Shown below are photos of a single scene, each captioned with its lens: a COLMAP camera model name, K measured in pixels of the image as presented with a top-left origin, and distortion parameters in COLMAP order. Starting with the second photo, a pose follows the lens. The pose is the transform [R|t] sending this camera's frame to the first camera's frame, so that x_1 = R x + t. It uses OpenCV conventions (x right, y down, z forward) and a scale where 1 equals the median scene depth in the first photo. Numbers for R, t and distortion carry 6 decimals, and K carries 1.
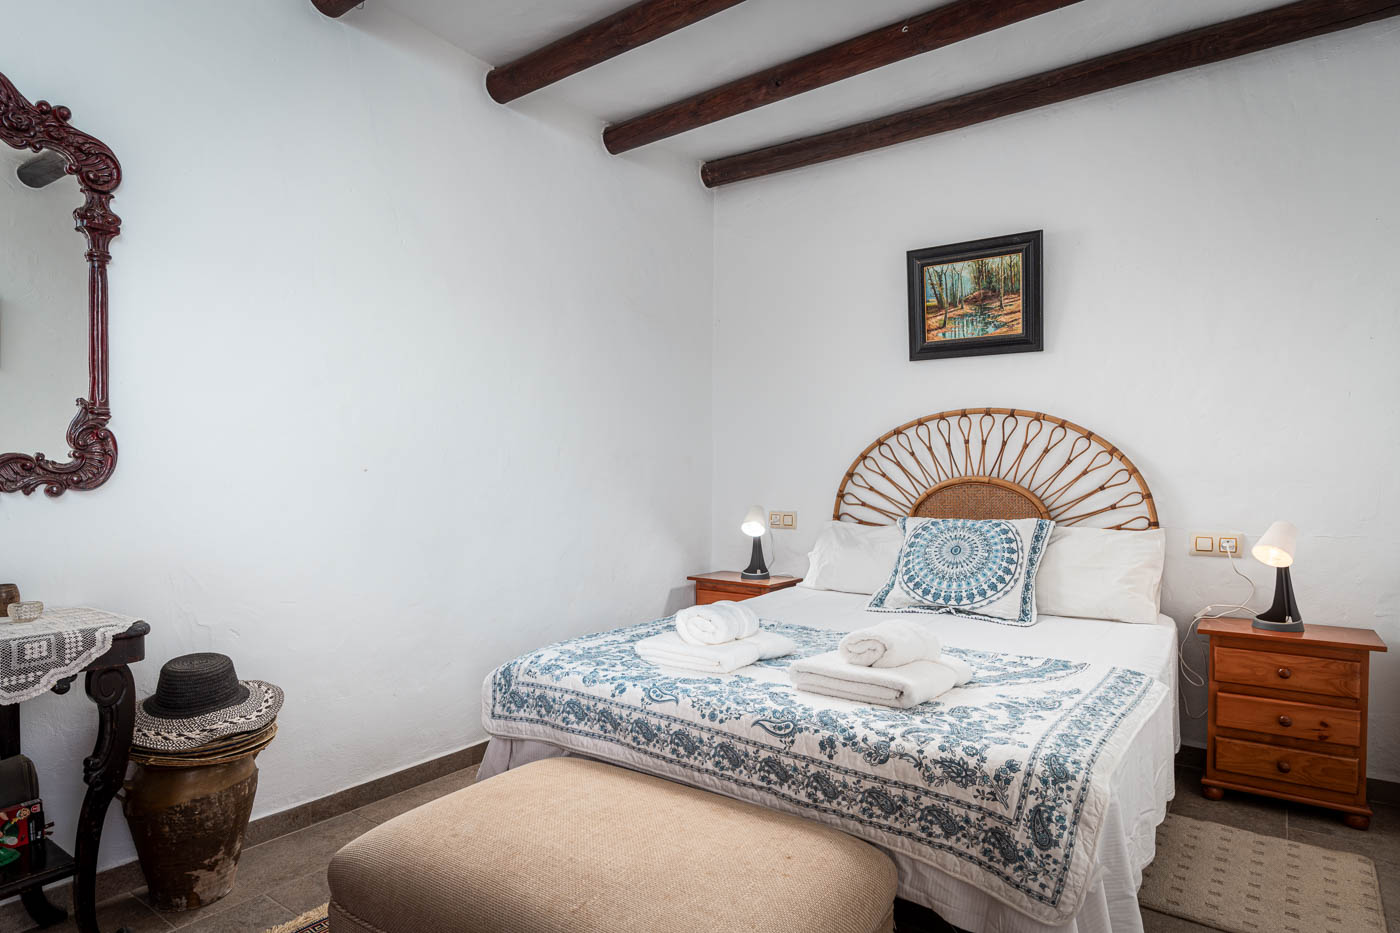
lens RADIAL K [[803.2, 0, 699.9], [0, 803.2, 496.1], [0, 0, 1]] dist [-0.002823, 0.000116]
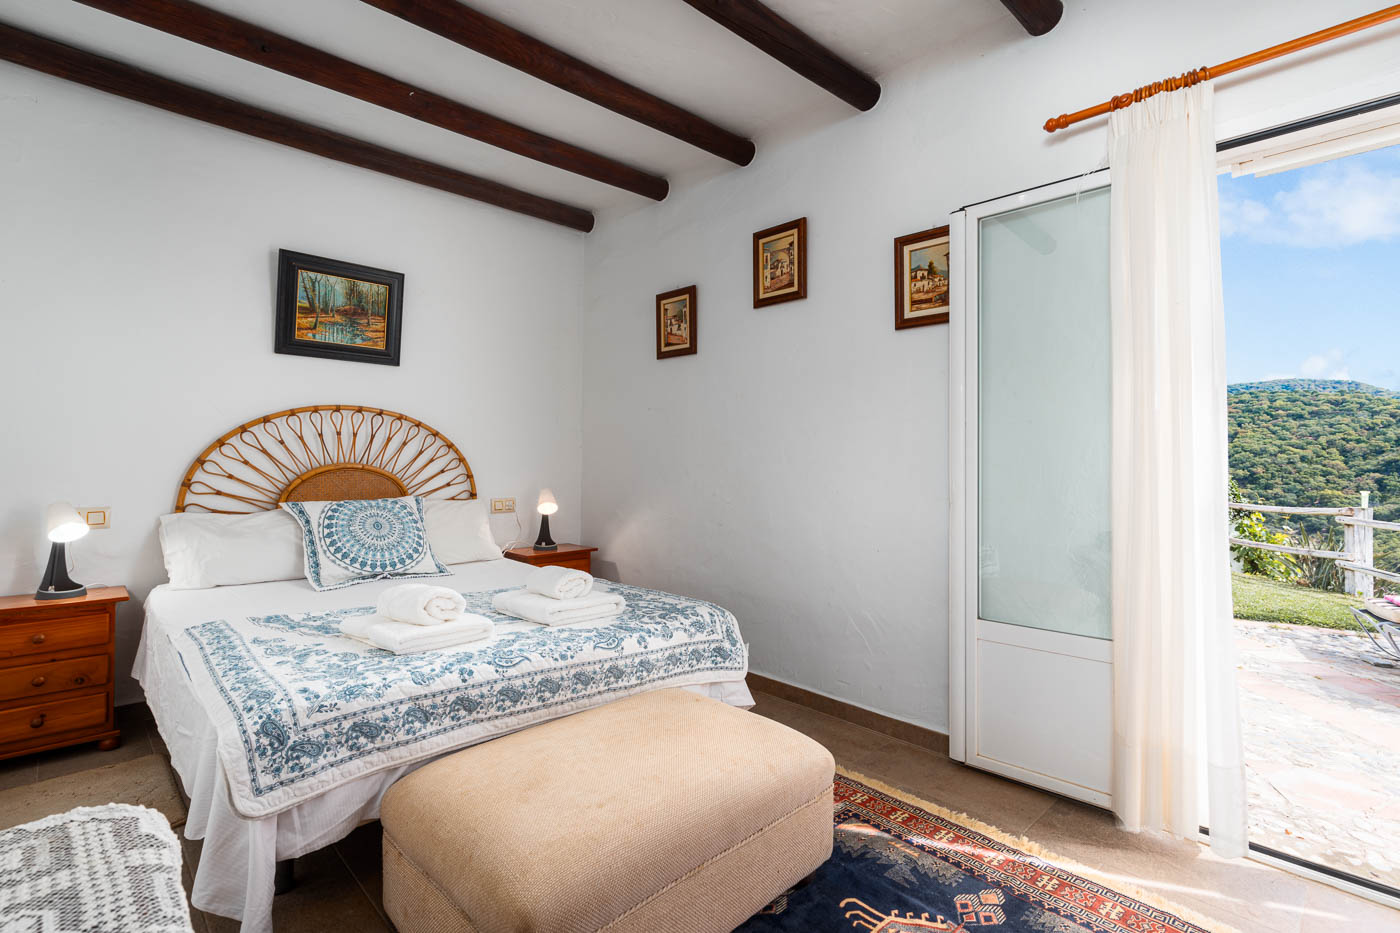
lens RADIAL K [[672.8, 0, 700.0], [0, 672.8, 466.5], [0, 0, 1]] dist [0.003775, 0.000427]
pose [[0.163947, -0.007677, 0.986439, -0.578049], [0.021552, 0.999759, 0.004199, -0.014045], [-0.986234, 0.020571, 0.164073, 0.356110]]
